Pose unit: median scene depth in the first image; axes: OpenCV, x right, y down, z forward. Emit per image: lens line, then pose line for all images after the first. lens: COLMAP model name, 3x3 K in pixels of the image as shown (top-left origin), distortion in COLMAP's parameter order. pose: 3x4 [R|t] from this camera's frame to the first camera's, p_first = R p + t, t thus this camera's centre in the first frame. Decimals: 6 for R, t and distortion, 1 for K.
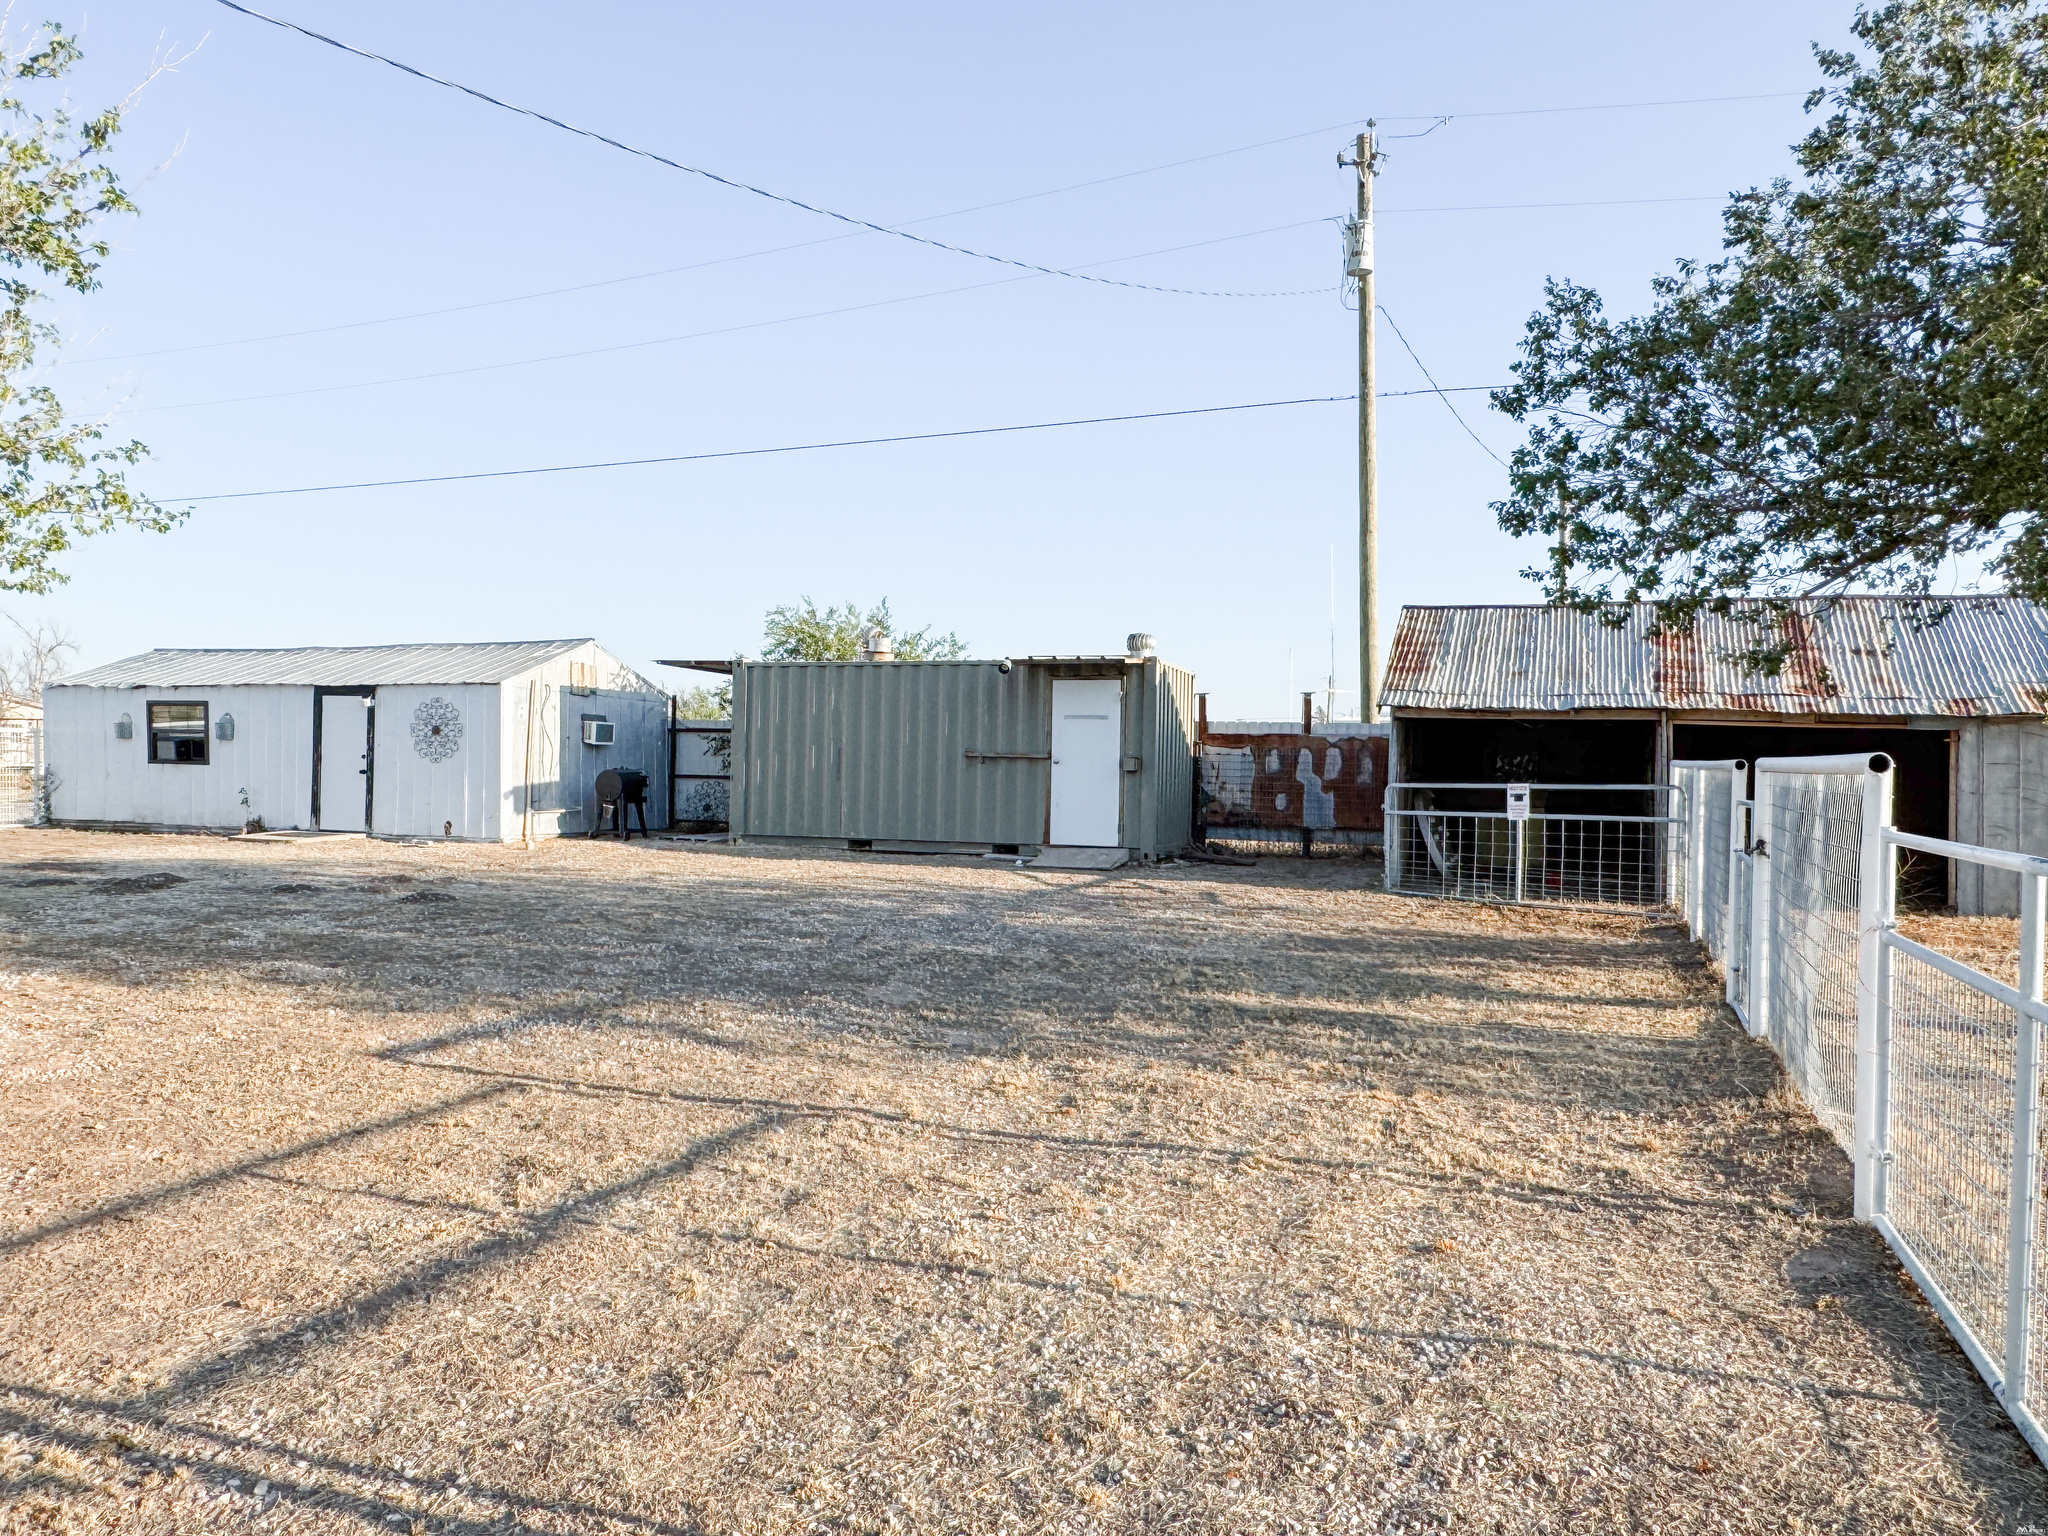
lens RADIAL K [[1429.5, 0, 1012.1], [0, 1429.5, 767.5], [0, 0, 1]] dist [0.007525, -0.000113]
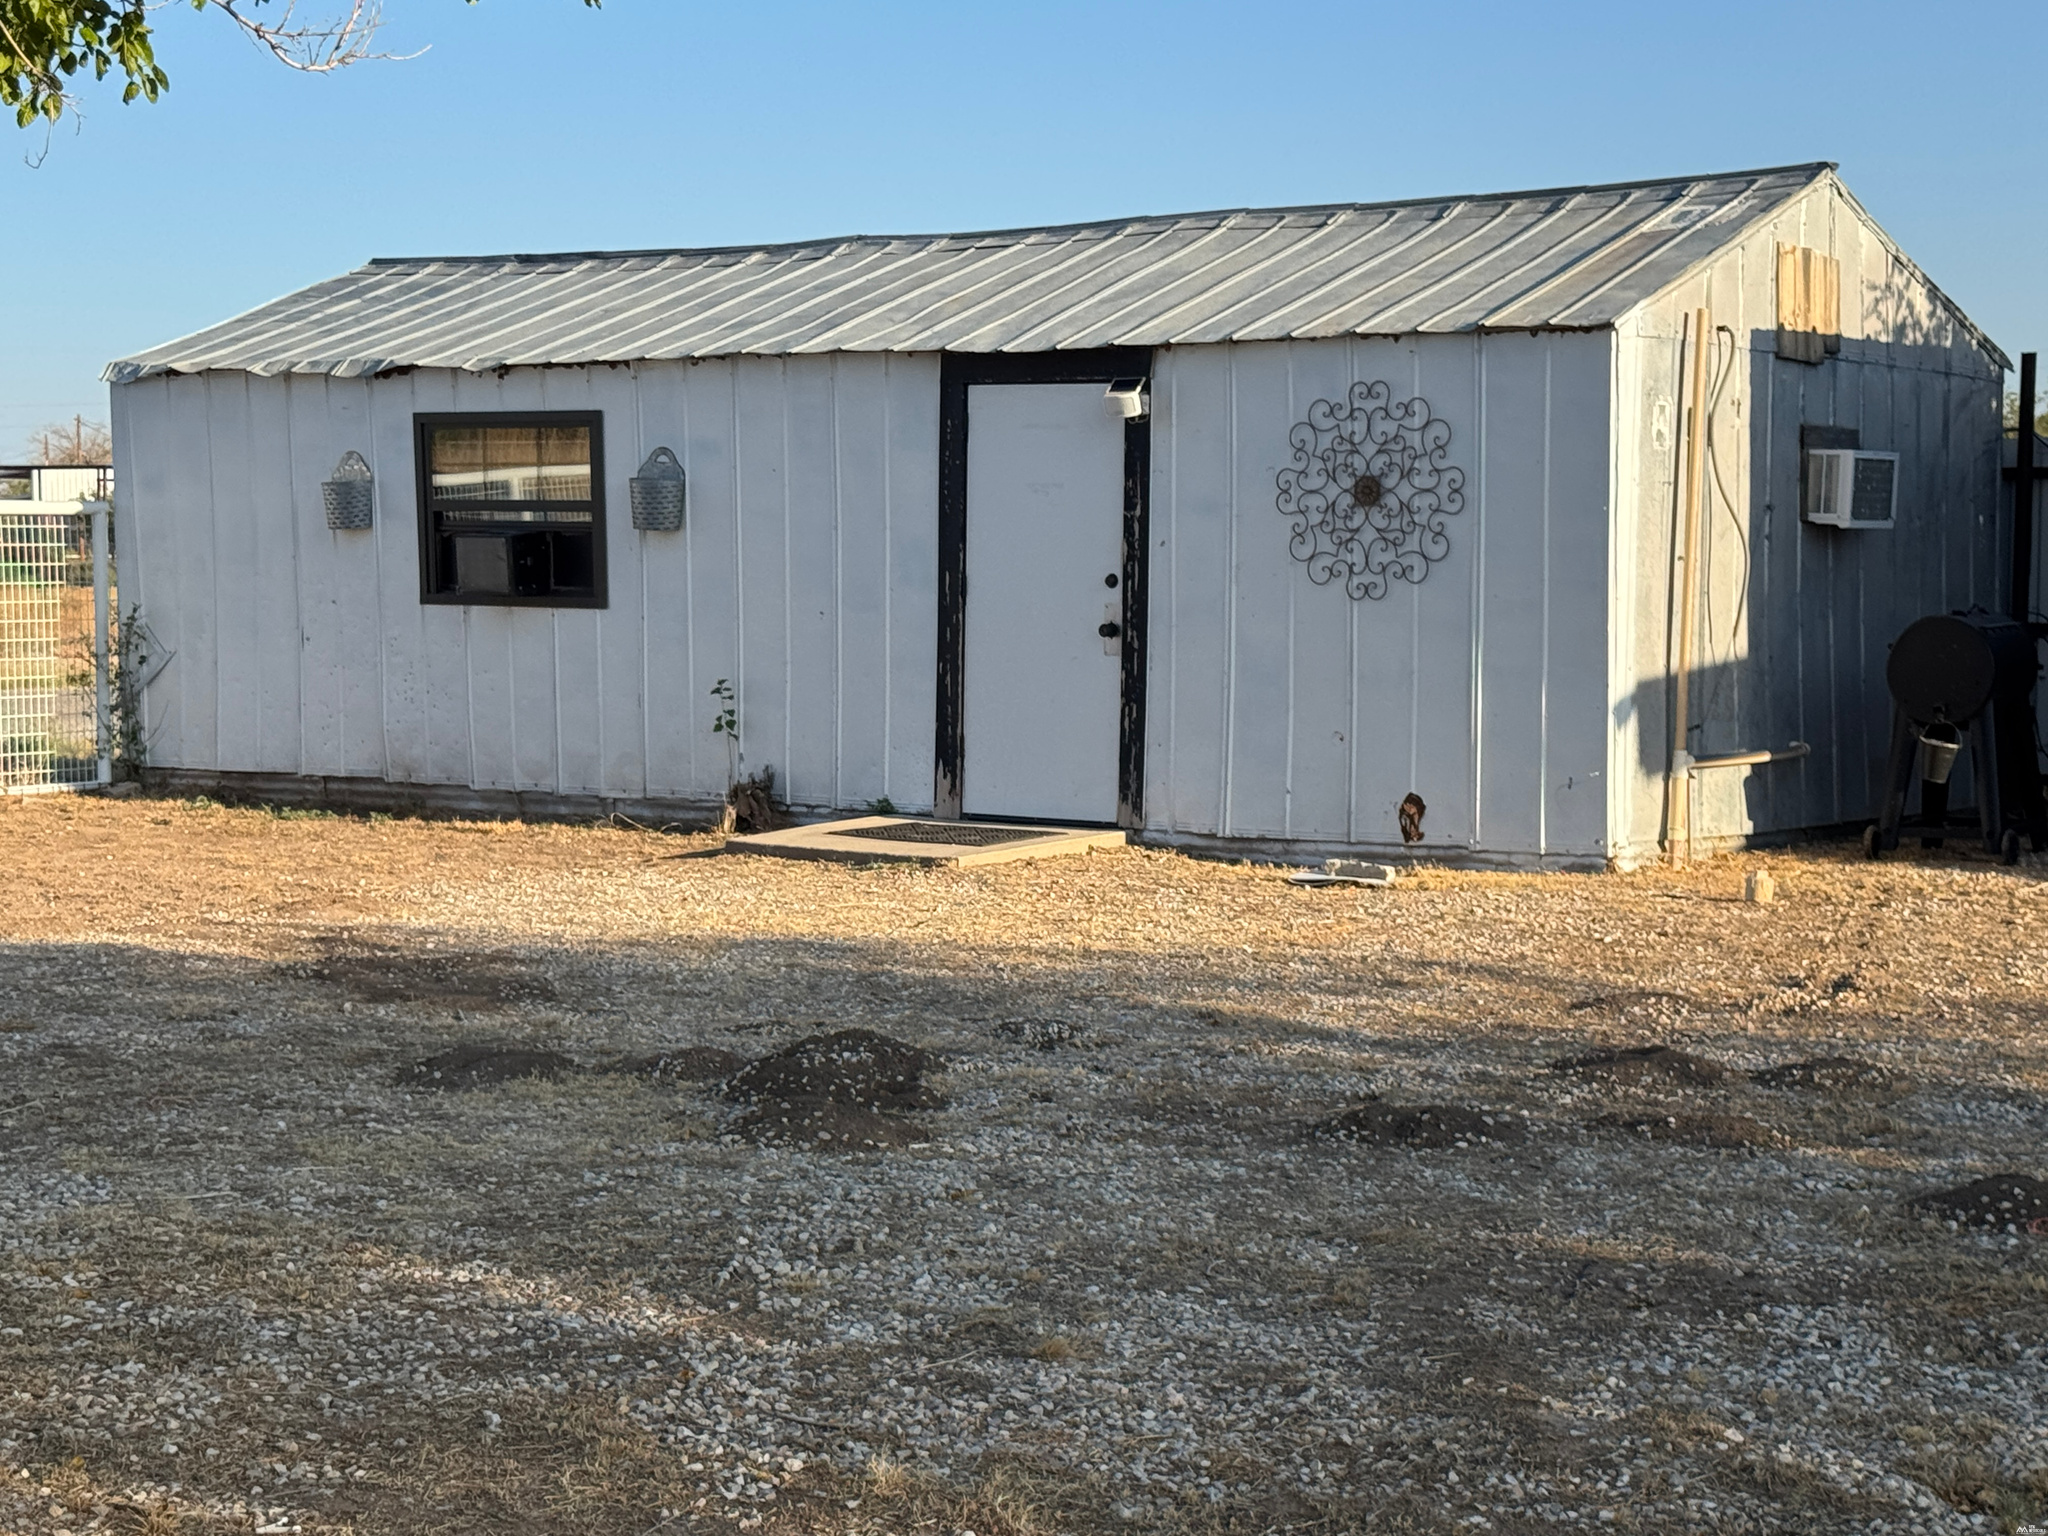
lens RADIAL K [[3789.4, 0, 1024.0], [0, 3789.4, 768.0], [0, 0, 1]] dist [0.048070, 0.162385]
pose [[0.962483, 0.003517, -0.271319, -0.242716], [0.012152, 0.998354, 0.056050, -0.012935], [0.271070, -0.057244, 0.960856, 0.203592]]
